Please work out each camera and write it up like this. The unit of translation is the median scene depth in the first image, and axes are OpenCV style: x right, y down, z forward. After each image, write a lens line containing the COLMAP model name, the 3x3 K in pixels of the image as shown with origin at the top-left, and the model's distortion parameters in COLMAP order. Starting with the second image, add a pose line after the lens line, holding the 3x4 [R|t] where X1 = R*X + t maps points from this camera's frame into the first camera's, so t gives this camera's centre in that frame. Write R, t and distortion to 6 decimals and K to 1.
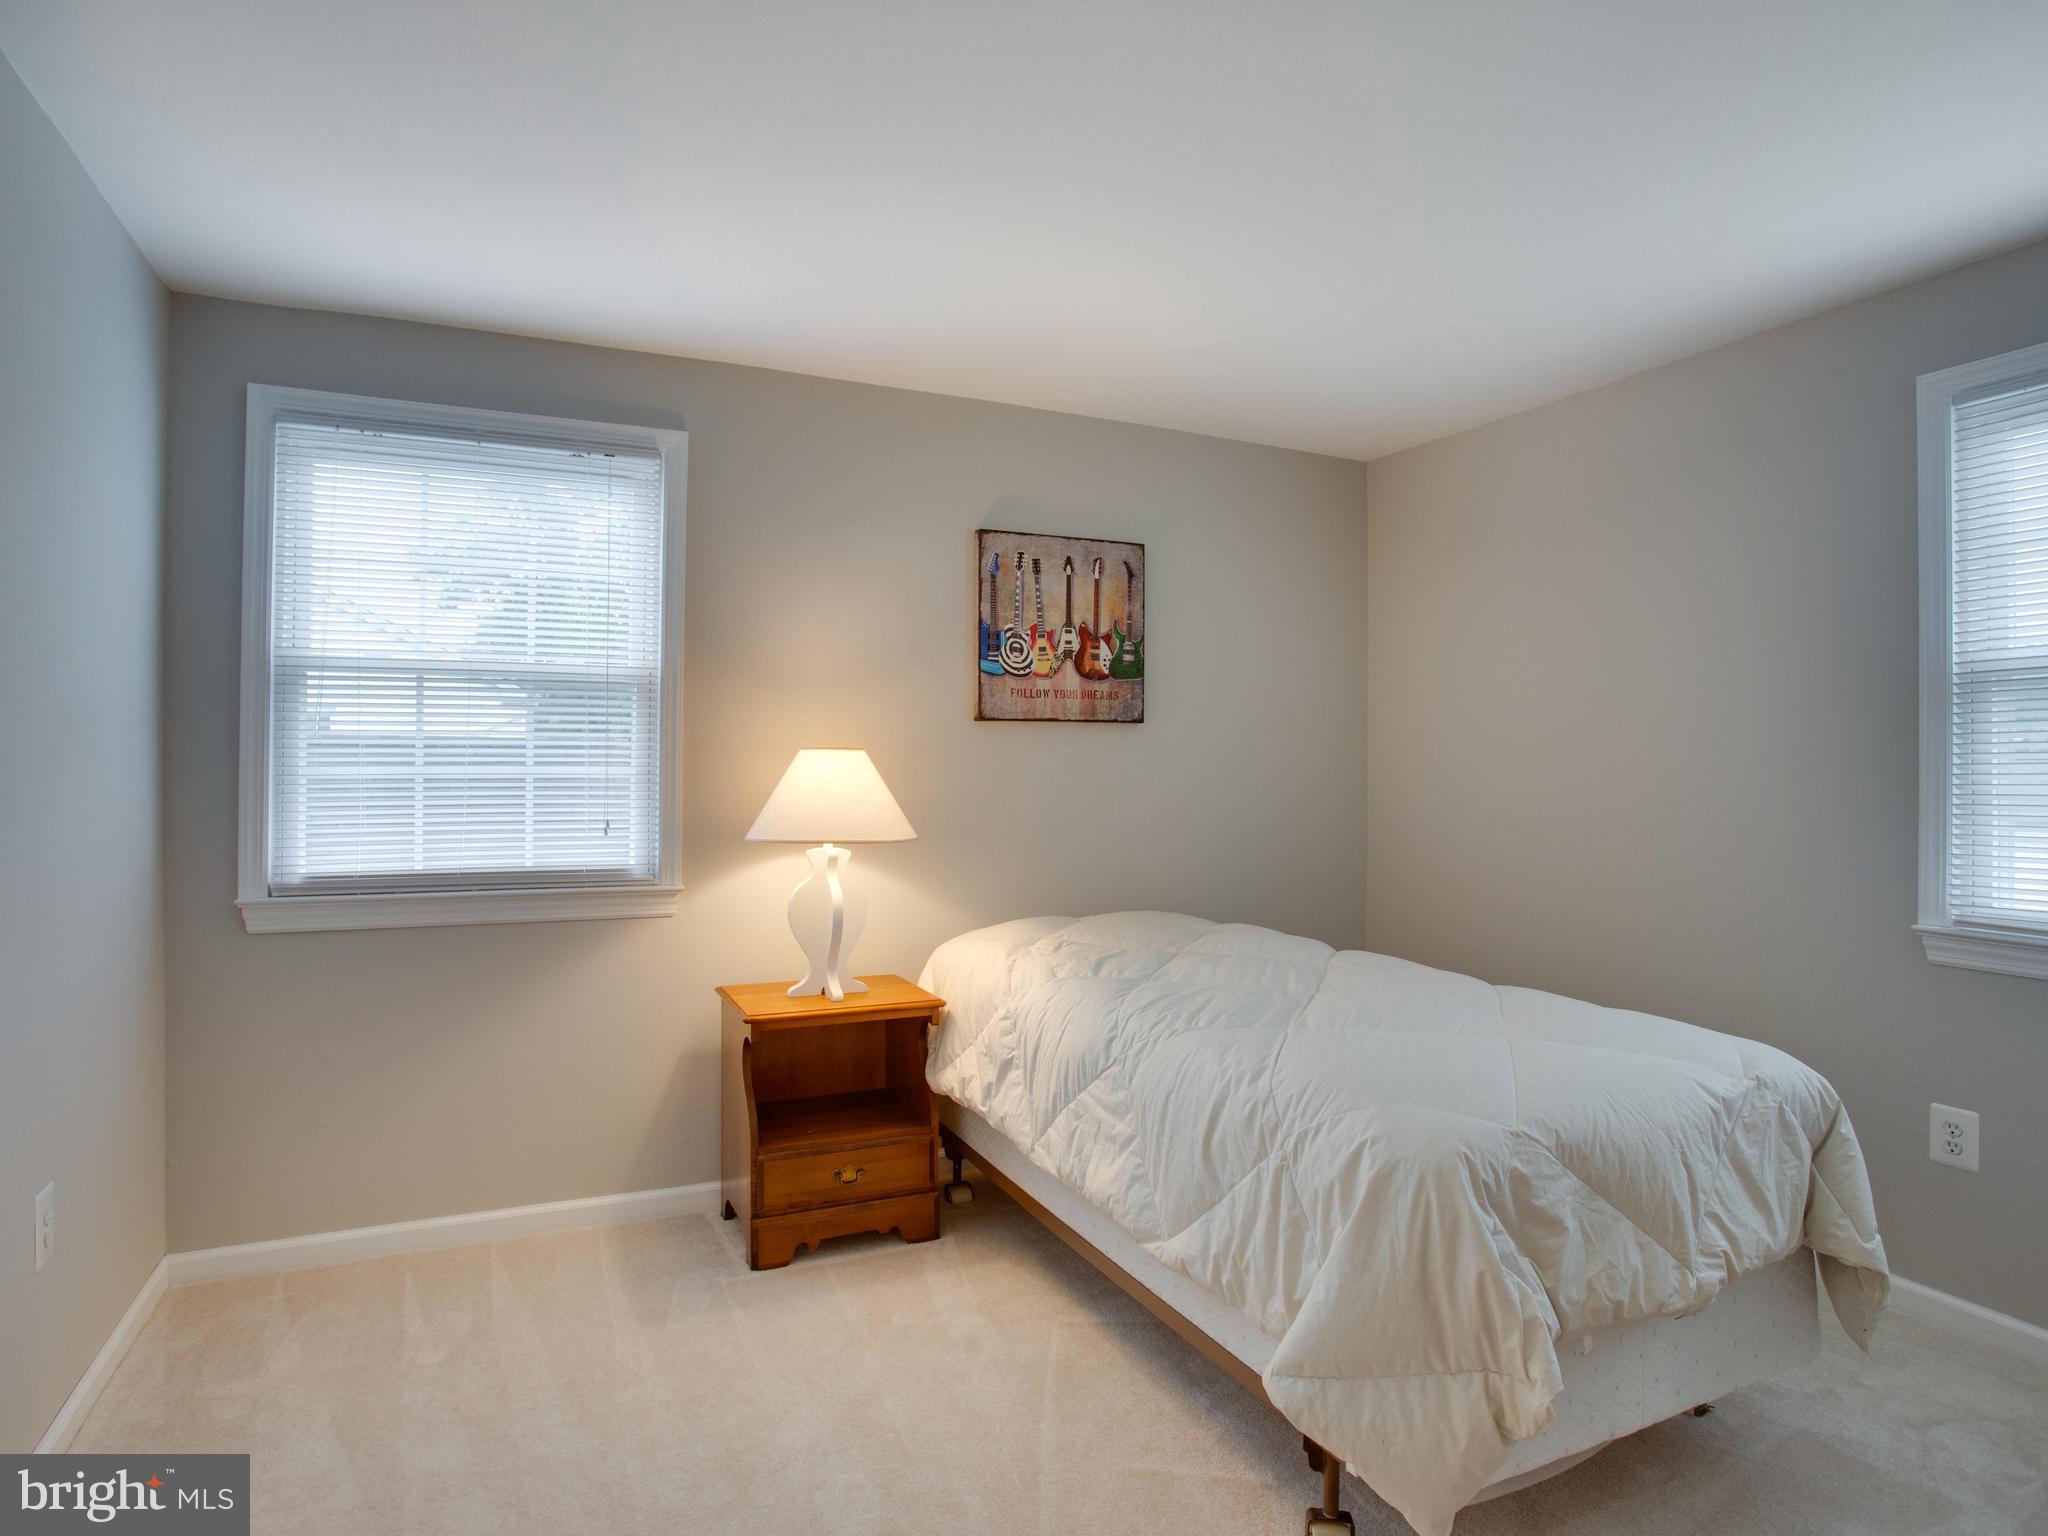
lens RADIAL K [[1140.2, 0, 1012.5], [0, 1140.2, 747.1], [0, 0, 1]] dist [-0.079239, 0.037222]
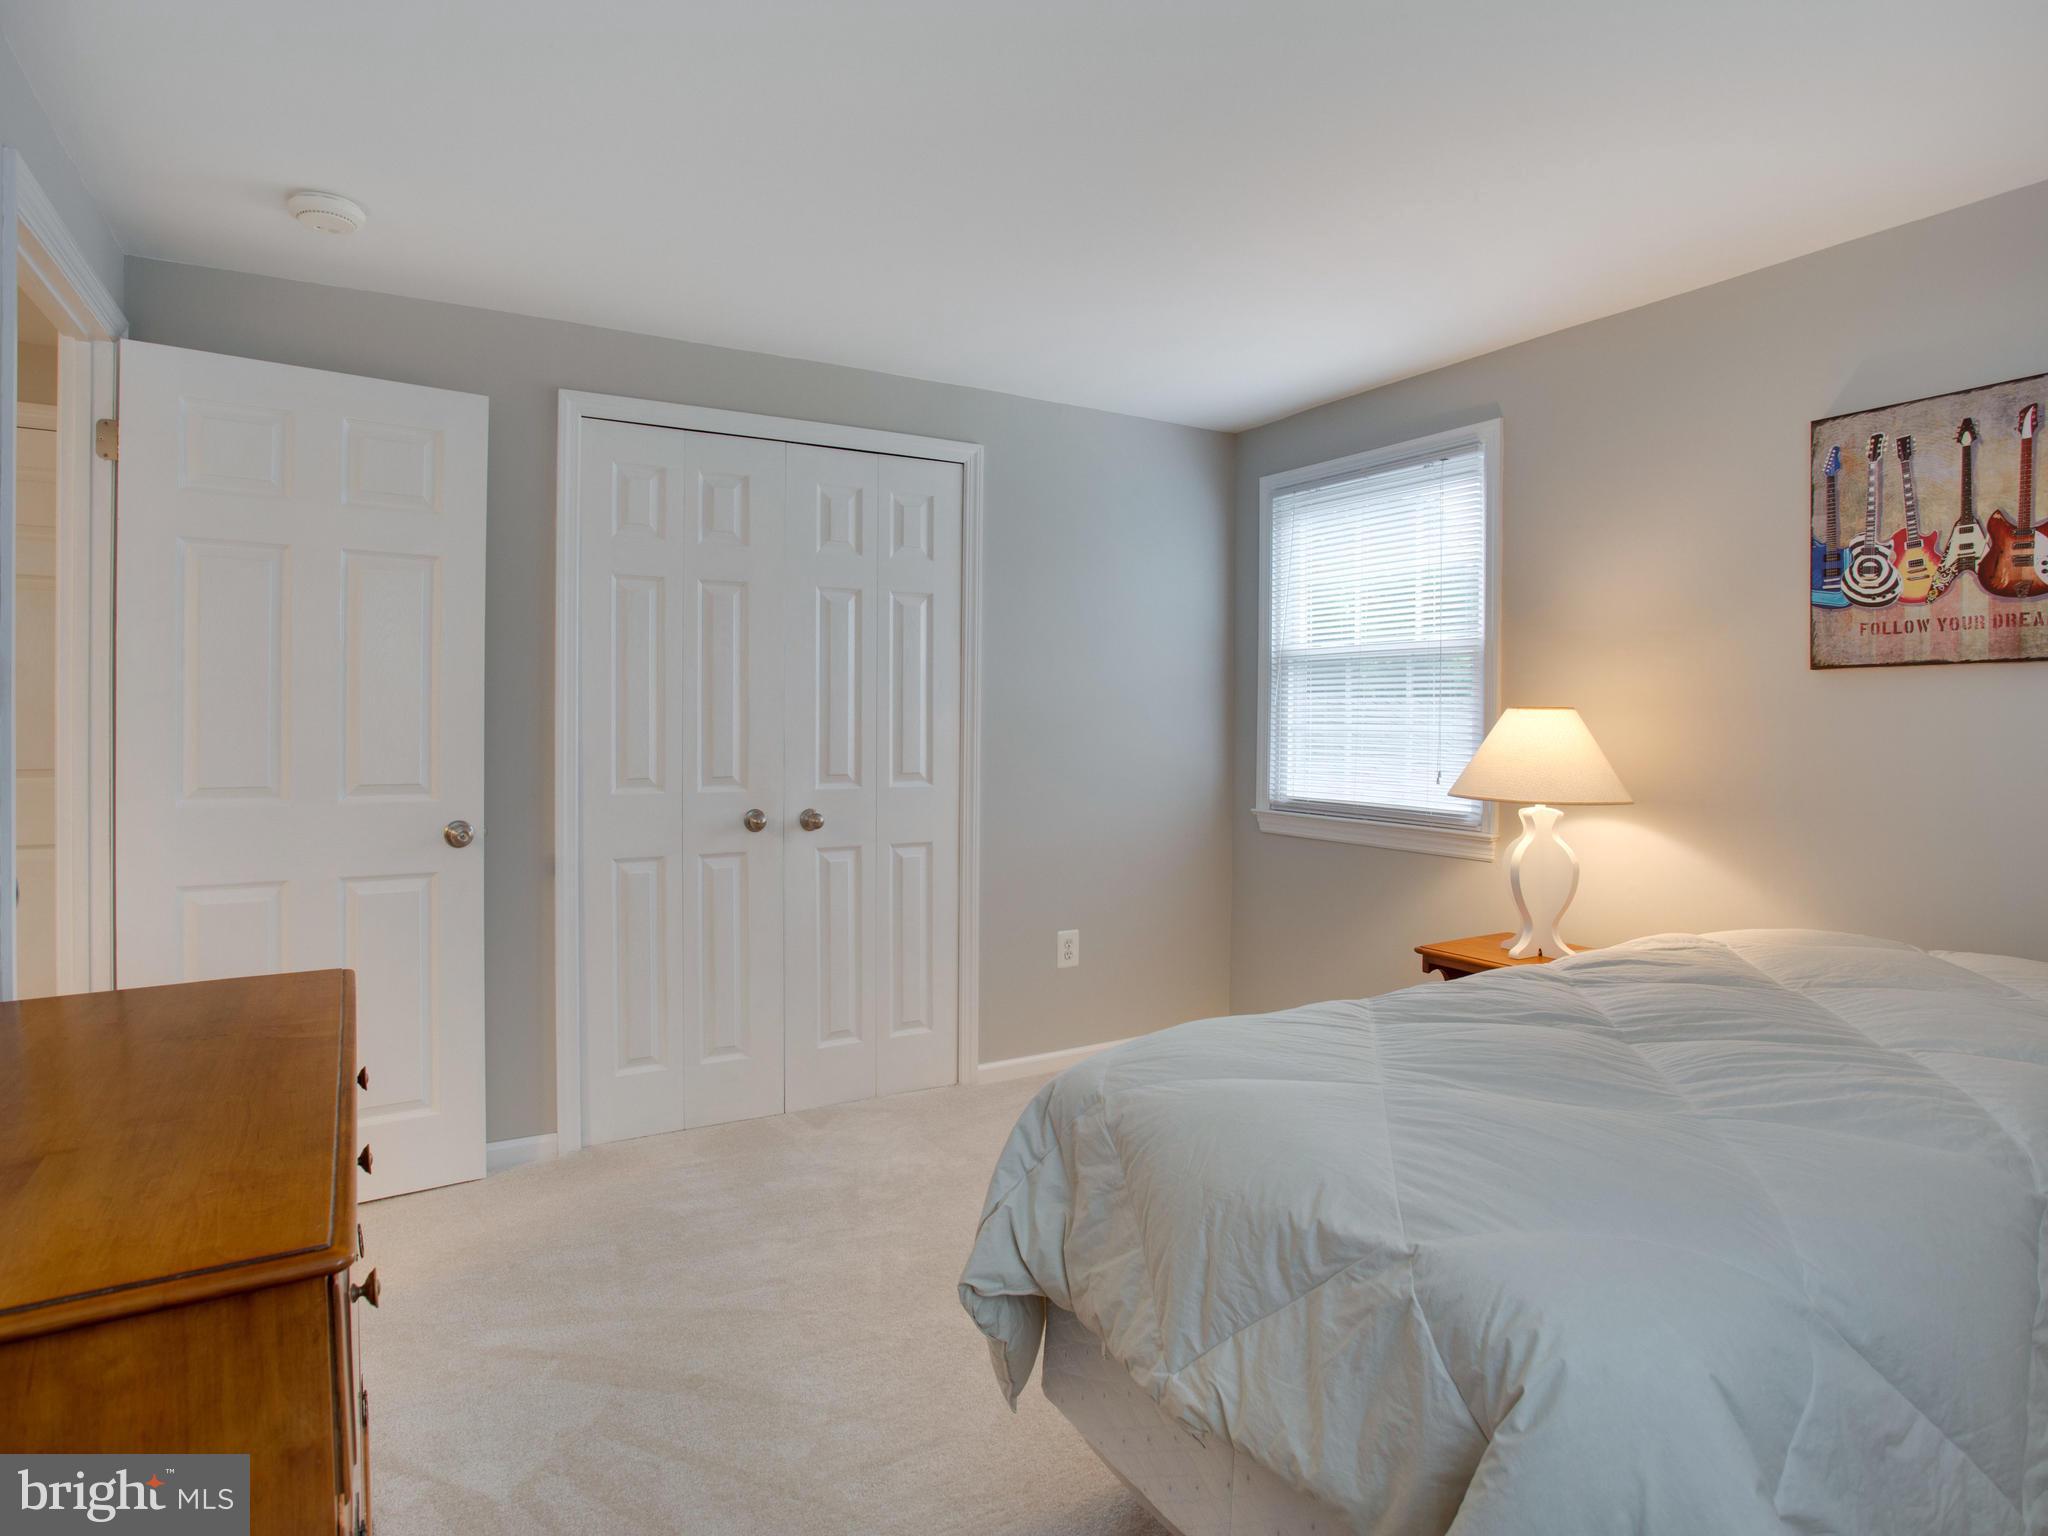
lens RADIAL K [[1140.2, 0, 1012.5], [0, 1140.2, 747.1], [0, 0, 1]] dist [-0.079239, 0.037222]
pose [[0.096186, 0.020917, -0.995144, 0.656304], [0.009464, 0.999715, 0.021927, 0.007940], [0.995318, -0.011527, 0.095961, 0.377547]]
